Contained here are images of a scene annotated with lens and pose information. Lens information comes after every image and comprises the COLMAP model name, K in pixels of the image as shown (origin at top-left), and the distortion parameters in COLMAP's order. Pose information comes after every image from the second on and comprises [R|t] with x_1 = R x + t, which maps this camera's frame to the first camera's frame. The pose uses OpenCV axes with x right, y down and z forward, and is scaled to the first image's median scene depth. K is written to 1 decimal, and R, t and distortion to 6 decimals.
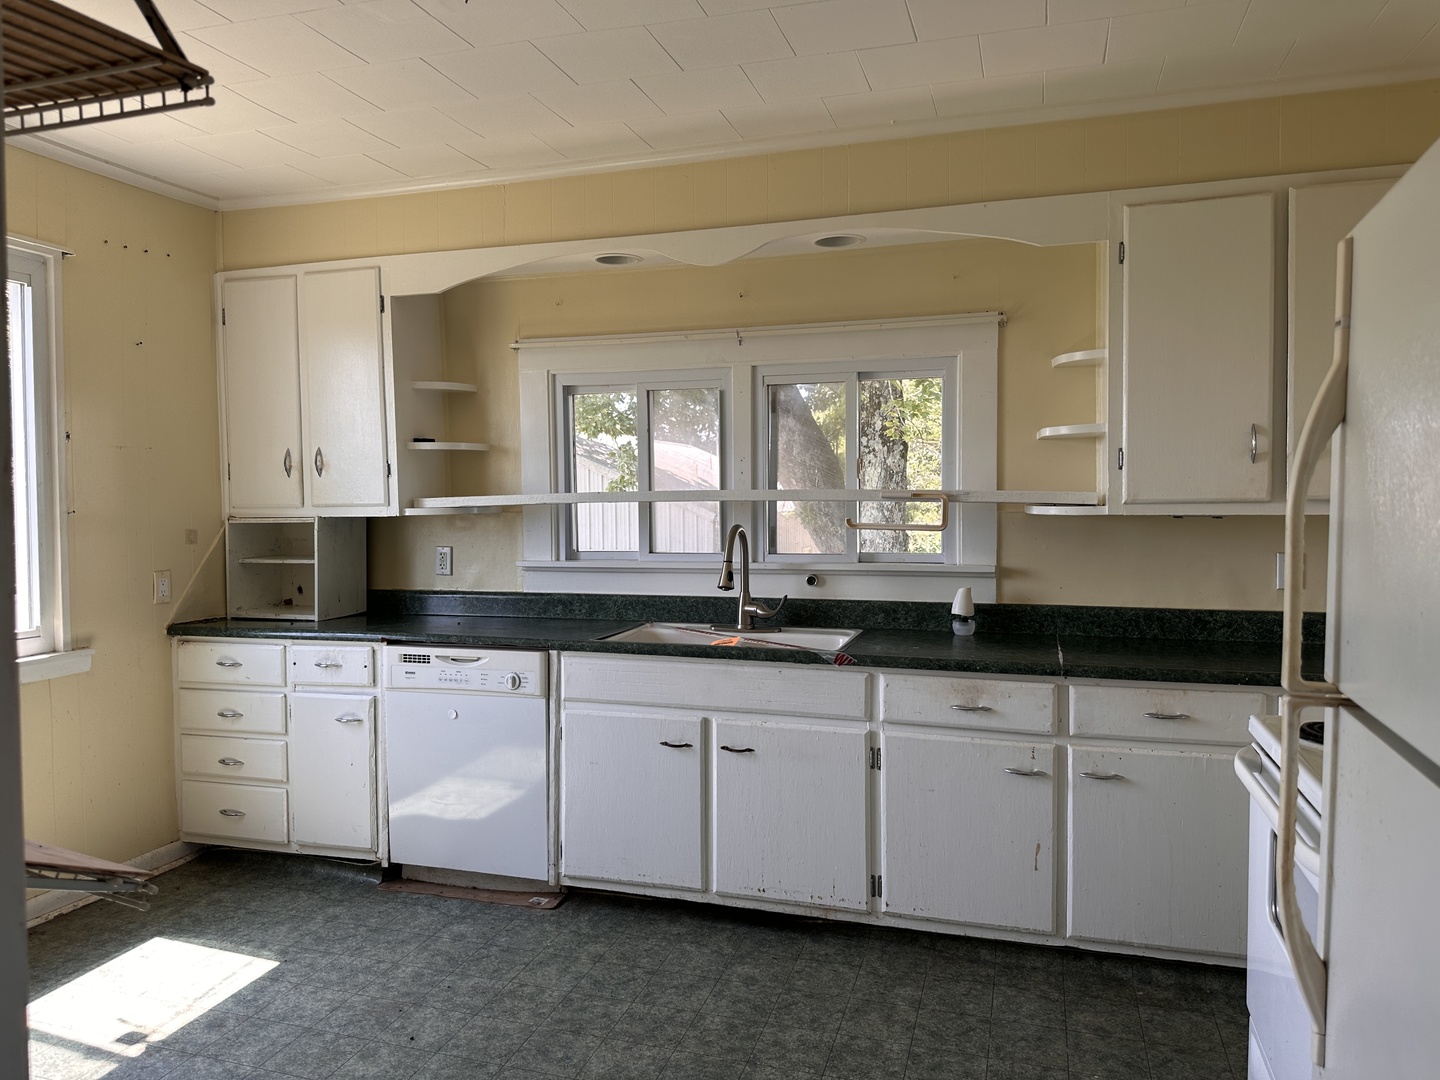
lens RADIAL K [[1013.1, 0, 718.8], [0, 1013.1, 529.7], [0, 0, 1]] dist [0.155347, -0.262204]
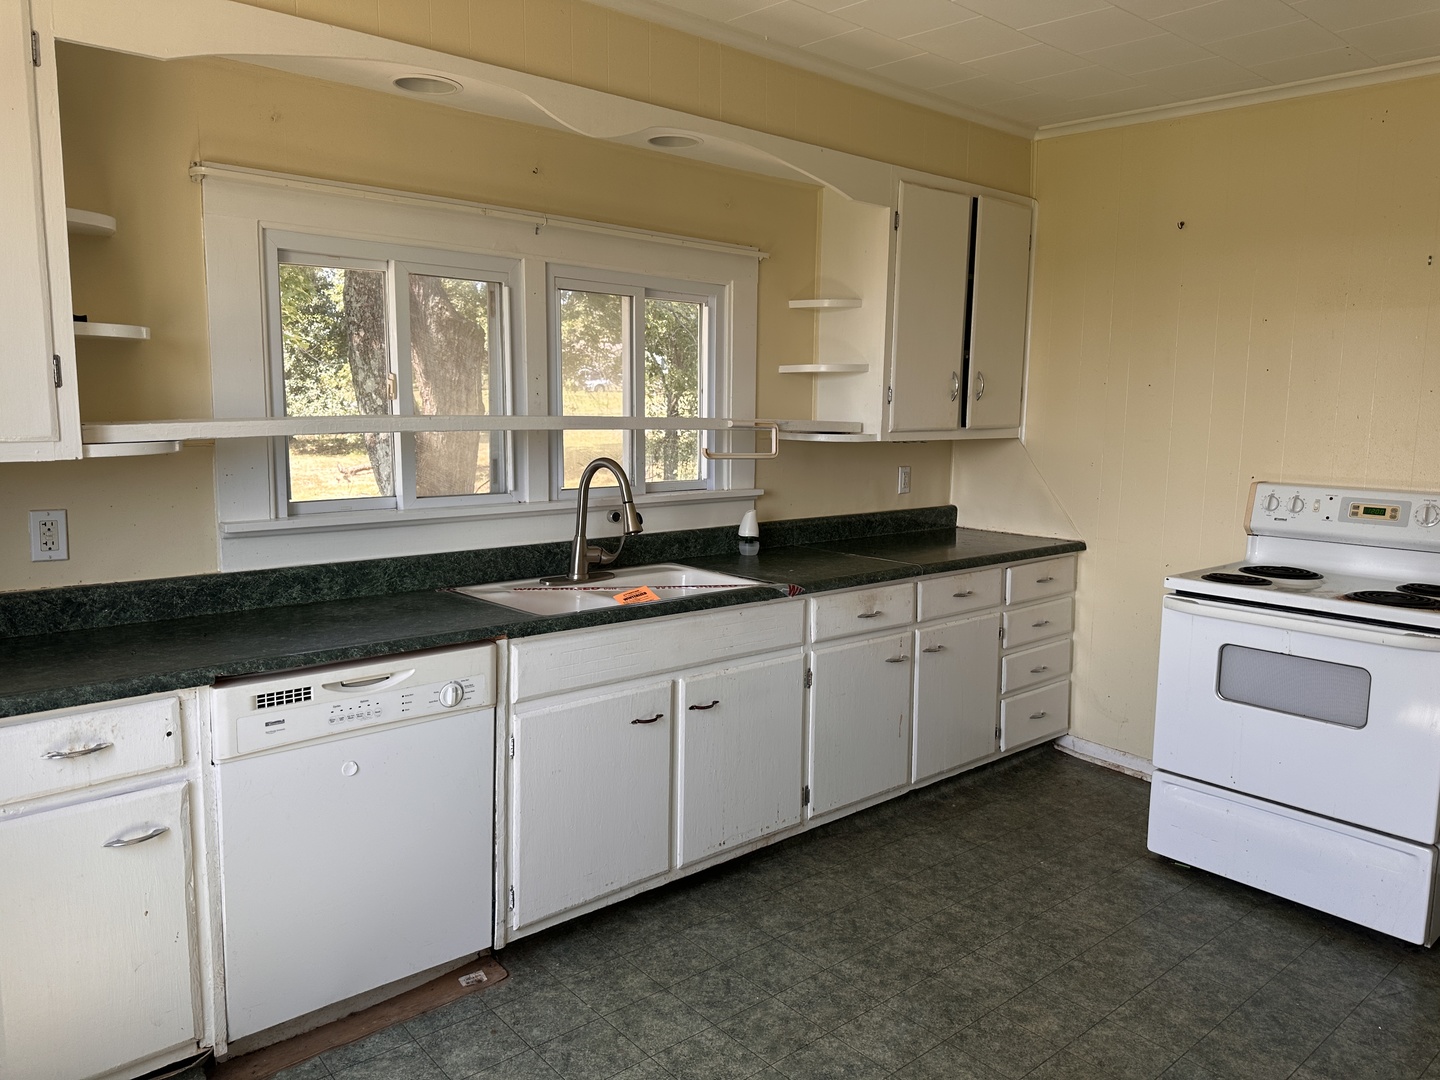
lens RADIAL K [[1013.1, 0, 718.8], [0, 1013.1, 529.7], [0, 0, 1]] dist [0.155347, -0.262204]
pose [[0.525197, -0.092272, 0.845963, -0.717050], [0.014504, 0.994930, 0.099516, -0.031265], [-0.850857, -0.039995, 0.523873, 0.506799]]
